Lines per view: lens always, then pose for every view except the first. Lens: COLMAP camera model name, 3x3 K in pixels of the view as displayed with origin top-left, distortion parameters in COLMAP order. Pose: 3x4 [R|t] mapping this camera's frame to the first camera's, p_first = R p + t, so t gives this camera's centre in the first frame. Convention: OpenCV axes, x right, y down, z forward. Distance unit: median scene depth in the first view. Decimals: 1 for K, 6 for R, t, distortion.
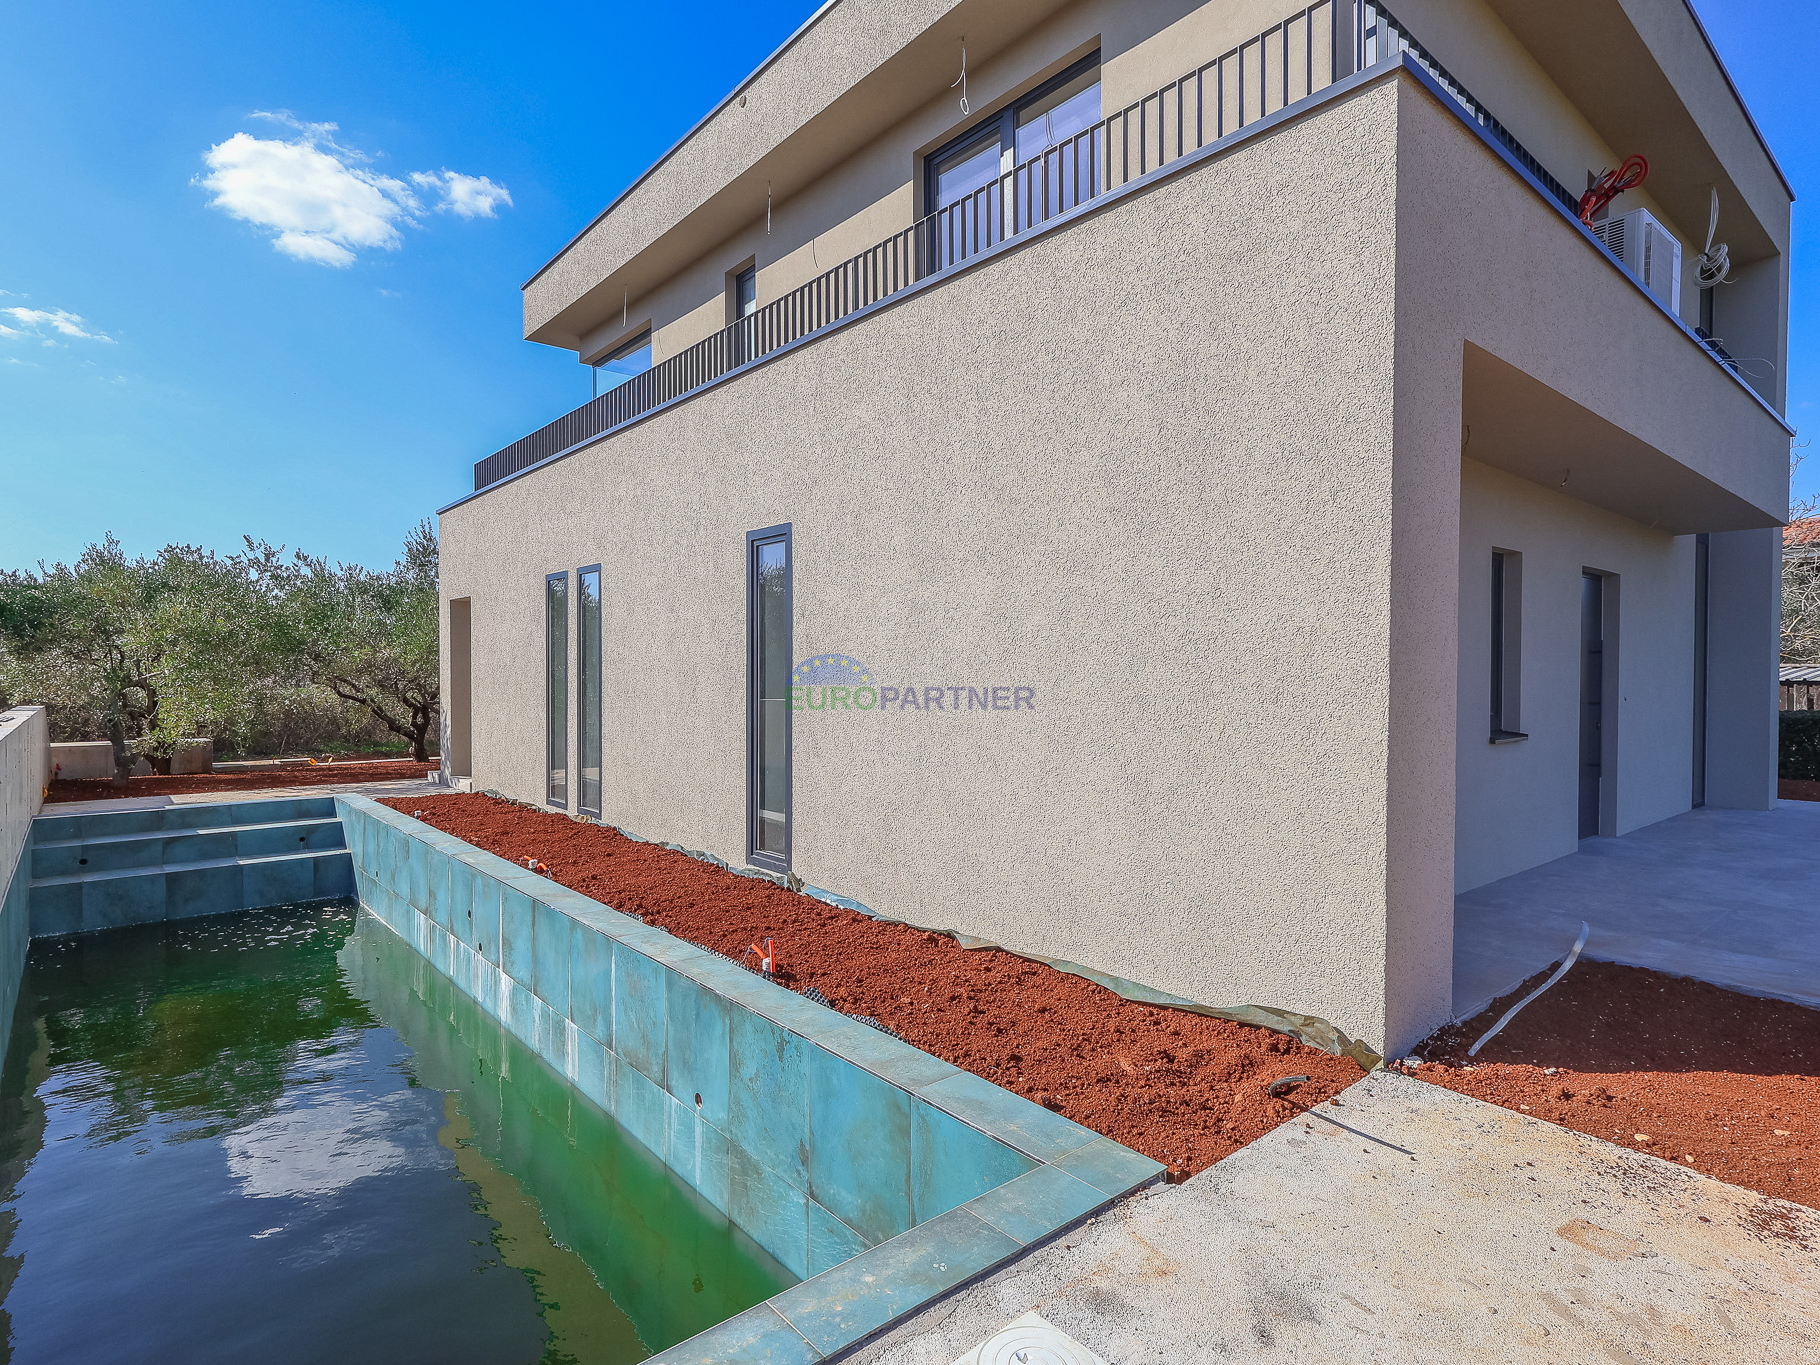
lens RADIAL K [[970.3, 0, 910.0], [0, 970.3, 682.5], [0, 0, 1]] dist [0.013483, 0.000241]
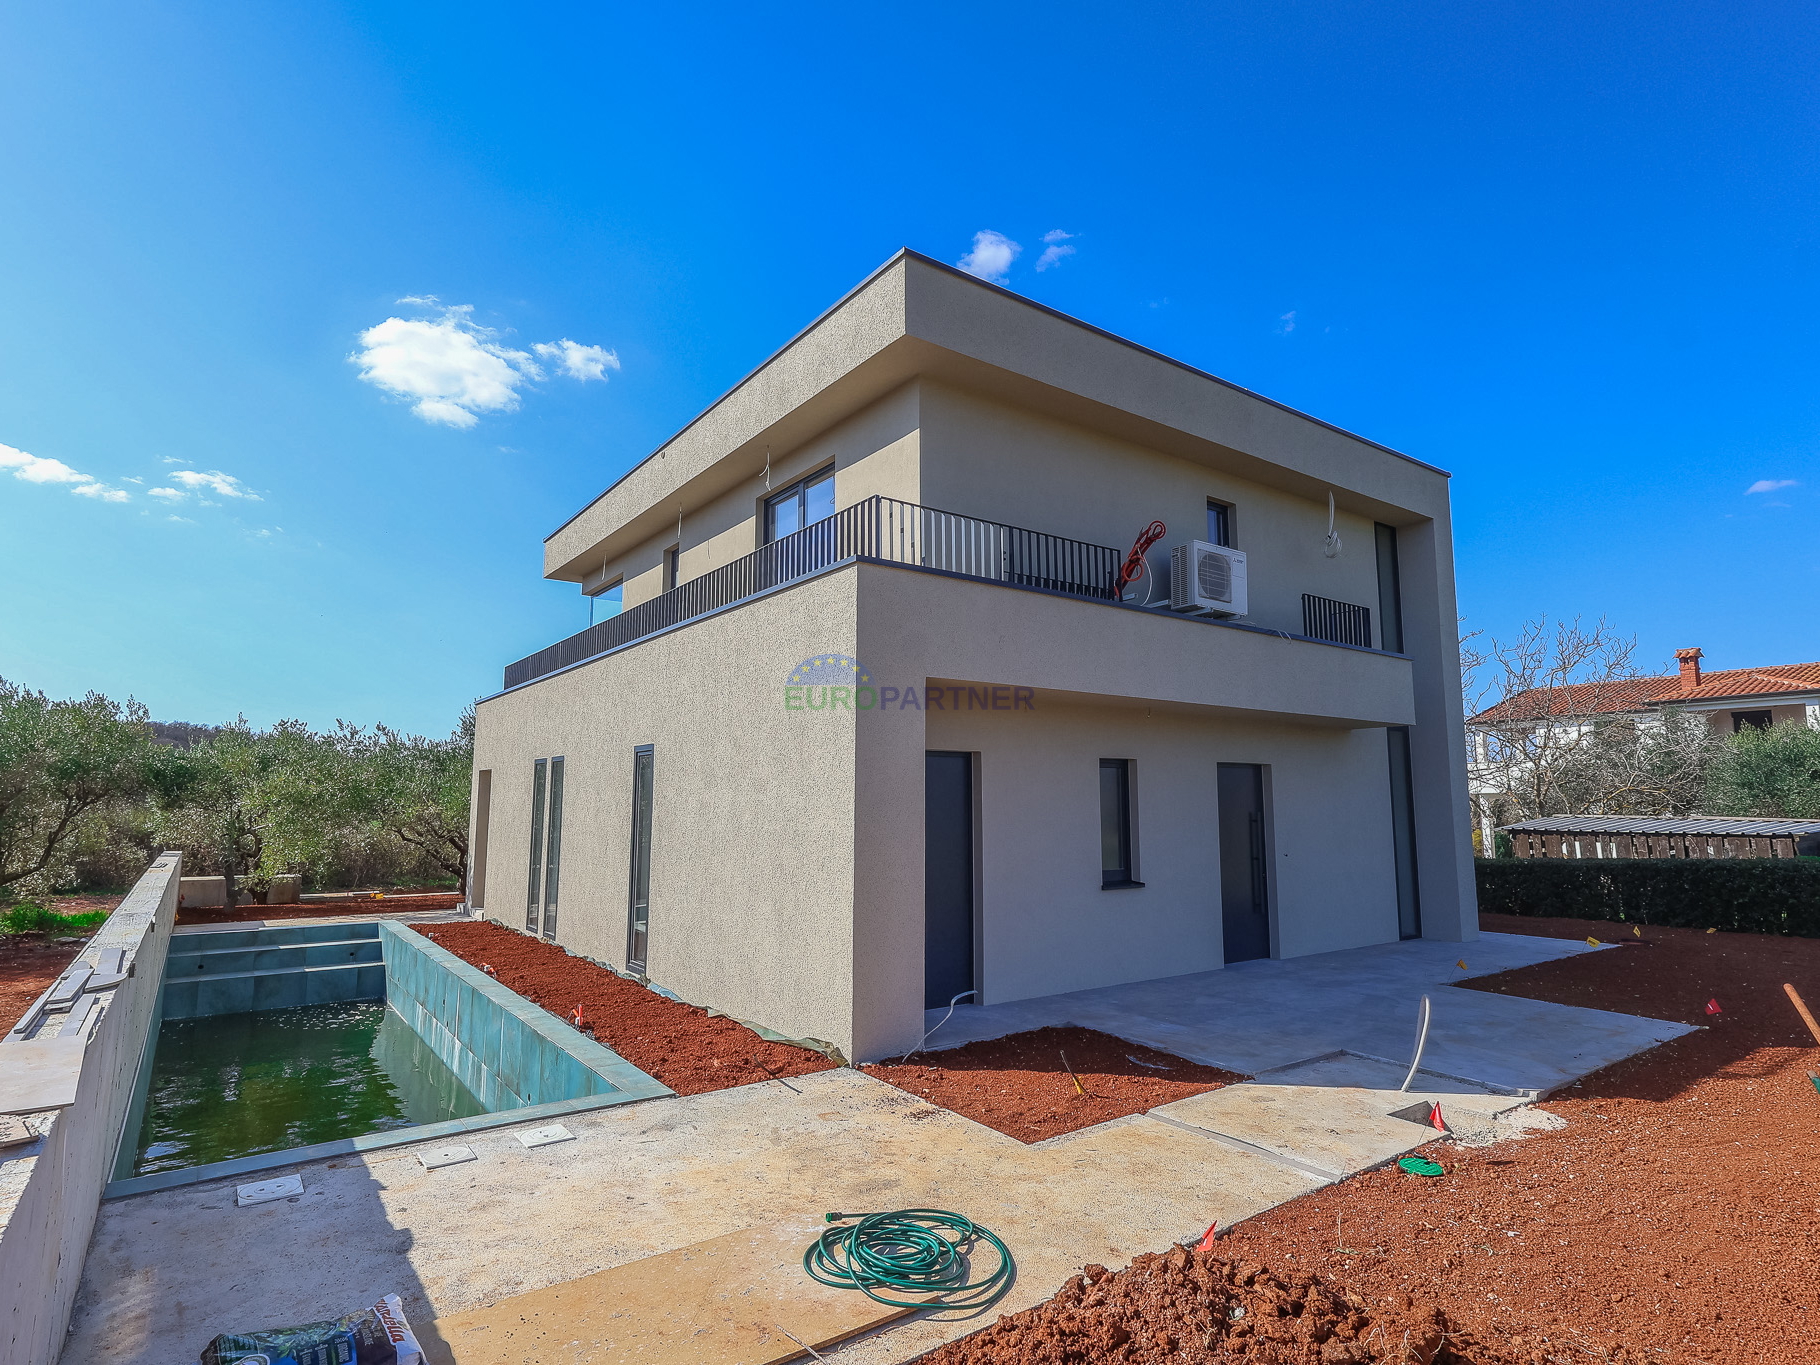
lens RADIAL K [[954.5, 0, 910.0], [0, 954.5, 682.5], [0, 0, 1]] dist [0.000282, 0.001929]
pose [[0.997761, -0.007940, -0.066404, 0.244976], [-0.001357, 0.990318, -0.138810, -0.030501], [0.066863, 0.138589, 0.988090, -0.315535]]
